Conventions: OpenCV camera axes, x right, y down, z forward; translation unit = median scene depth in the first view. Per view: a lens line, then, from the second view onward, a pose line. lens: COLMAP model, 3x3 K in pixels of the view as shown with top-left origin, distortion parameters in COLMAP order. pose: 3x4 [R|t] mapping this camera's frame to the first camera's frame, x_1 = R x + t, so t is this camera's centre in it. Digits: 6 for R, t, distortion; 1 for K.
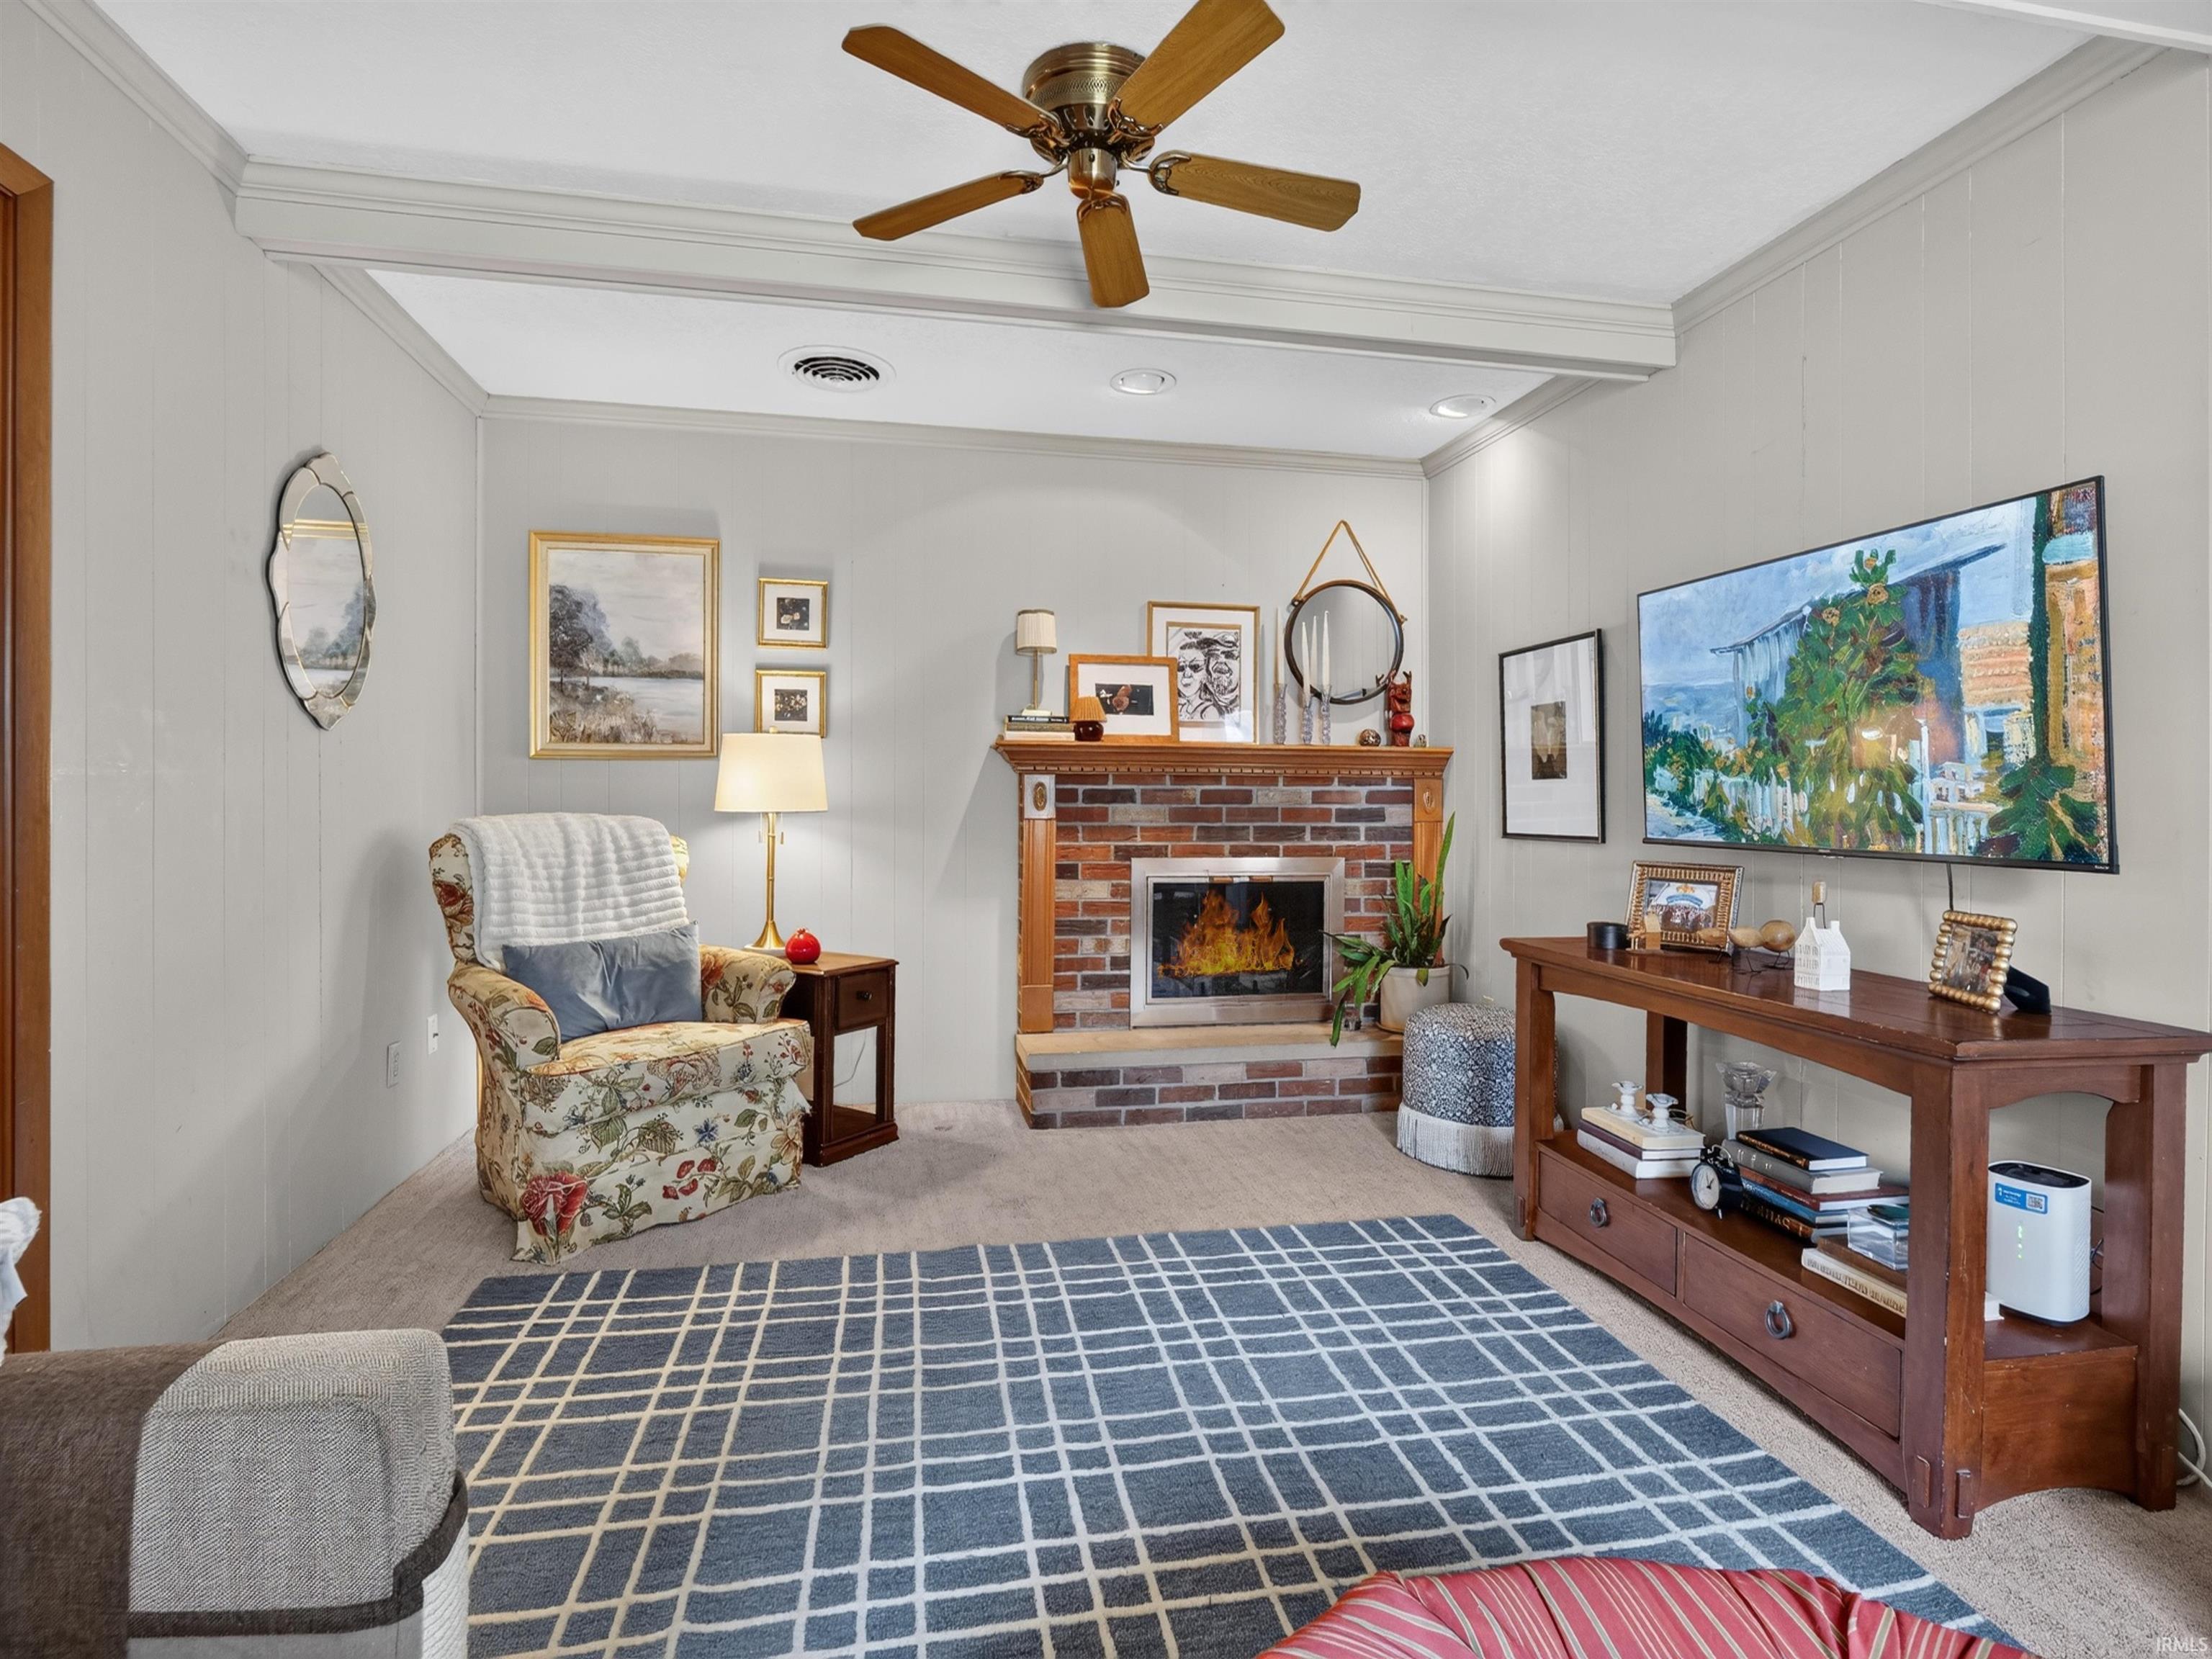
lens RADIAL K [[1104.1, 0, 1123.4], [0, 1104.1, 795.9], [0, 0, 1]] dist [-0.010384, -0.002134]
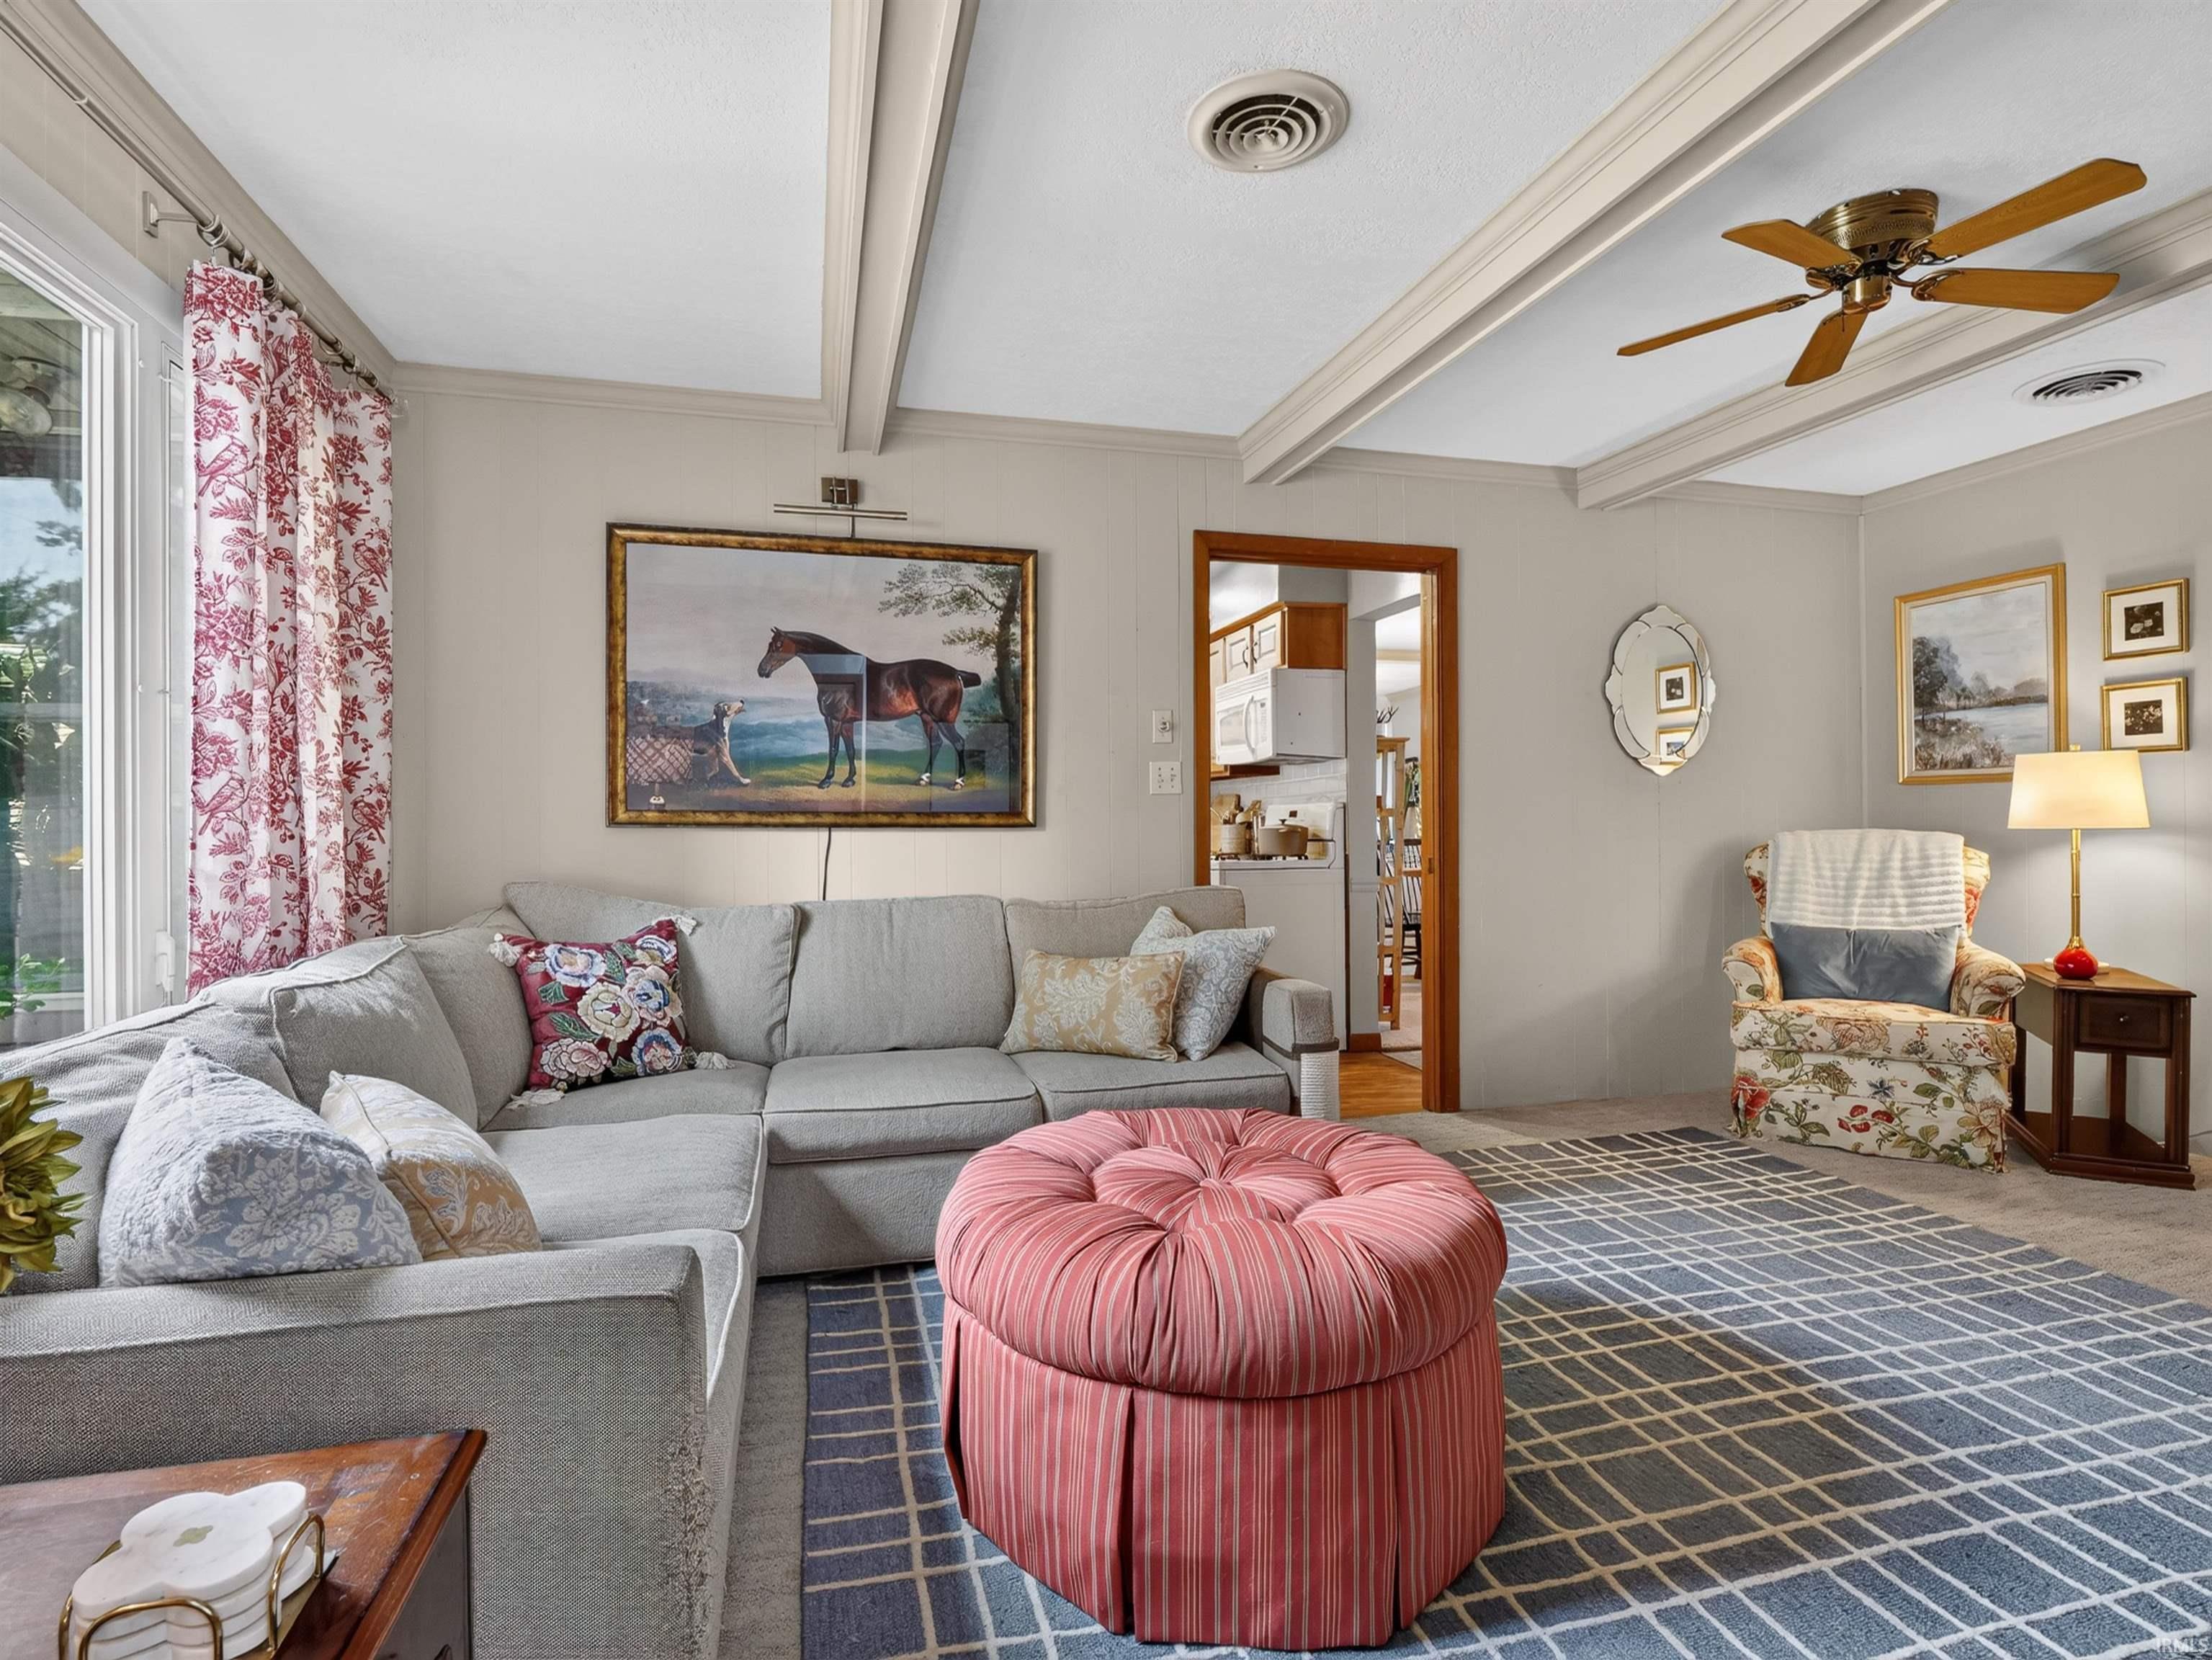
lens RADIAL K [[1104.3, 0, 1108.5], [0, 1104.3, 827.0], [0, 0, 1]] dist [-0.010384, -0.002134]
pose [[0.073117, 0.000392, -0.997323, 0.748276], [0.001902, 0.999998, 0.000532, 0.012401], [0.997322, -0.001936, 0.073116, 0.054475]]
